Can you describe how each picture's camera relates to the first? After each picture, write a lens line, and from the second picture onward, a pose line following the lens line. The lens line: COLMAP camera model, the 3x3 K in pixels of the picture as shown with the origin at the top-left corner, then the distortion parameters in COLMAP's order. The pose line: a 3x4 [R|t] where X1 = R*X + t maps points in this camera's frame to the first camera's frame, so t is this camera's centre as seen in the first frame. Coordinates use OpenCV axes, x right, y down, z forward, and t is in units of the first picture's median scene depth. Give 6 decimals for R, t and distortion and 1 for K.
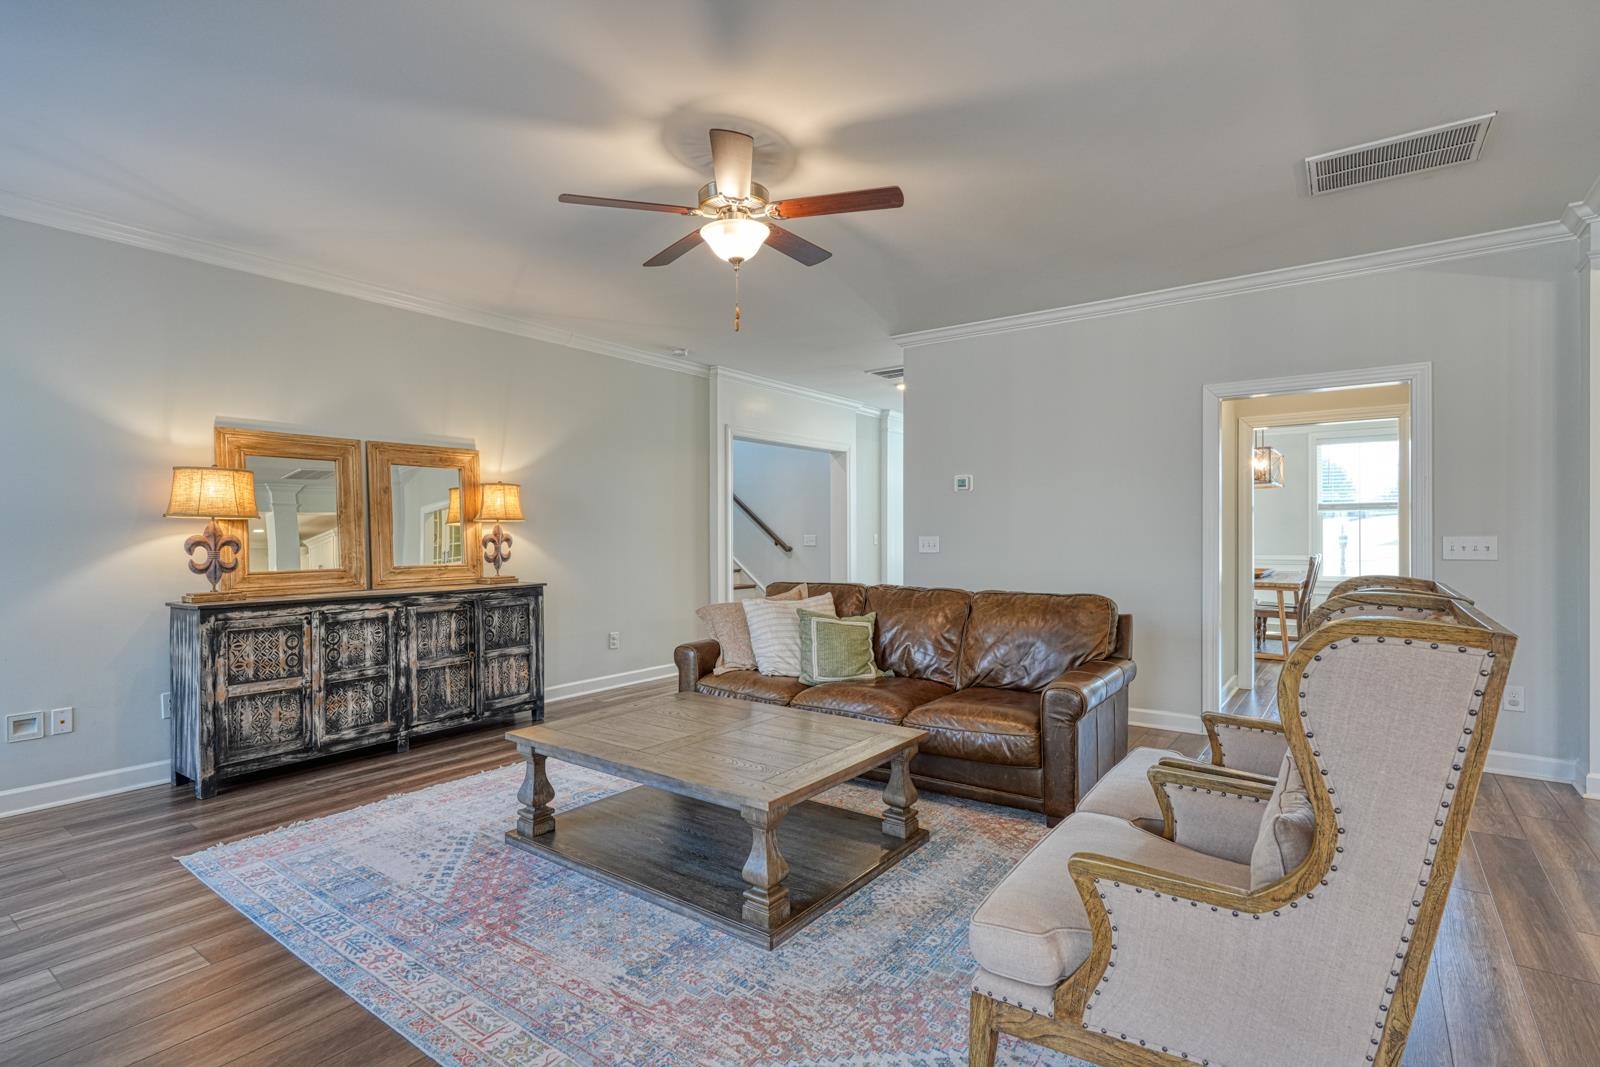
lens RADIAL K [[776.5, 0, 807.3], [0, 776.5, 525.9], [0, 0, 1]] dist [0.001269, 0.000156]
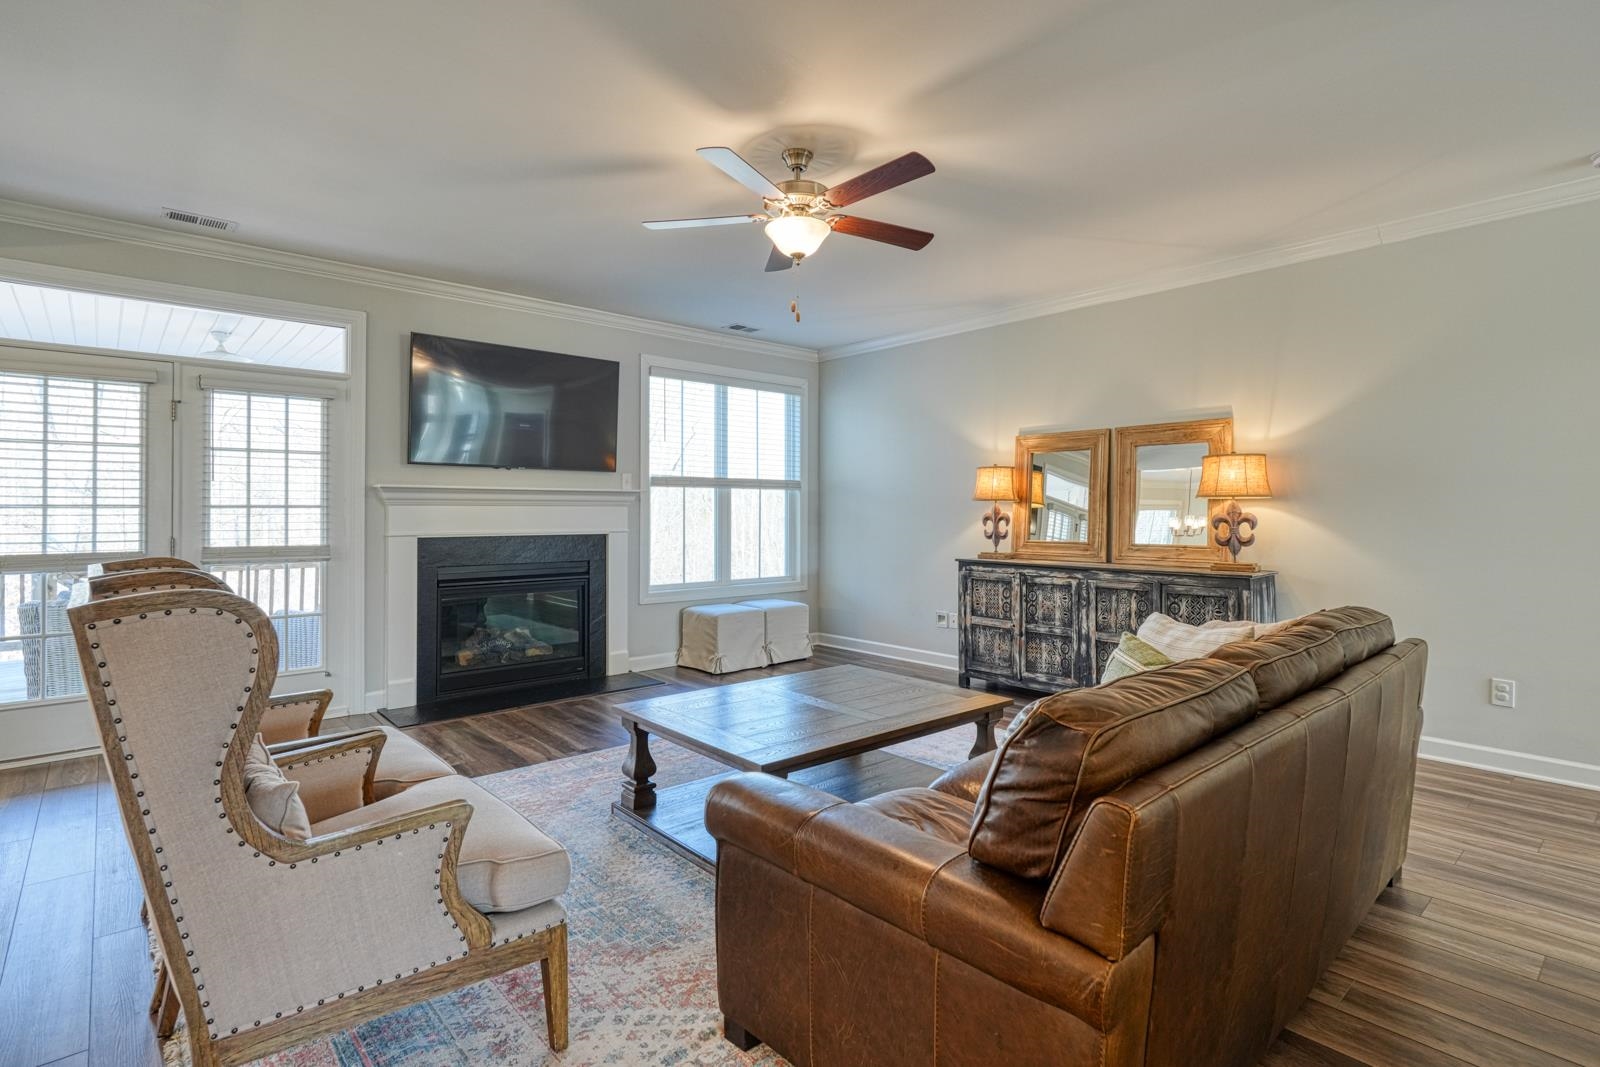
lens RADIAL K [[776.5, 0, 807.3], [0, 776.5, 525.9], [0, 0, 1]] dist [0.001269, 0.000156]
pose [[-0.209527, 0.013072, -0.977715, 0.661068], [0.000121, 0.999911, 0.013342, 0.015669], [0.977803, 0.002677, -0.209510, 0.890598]]
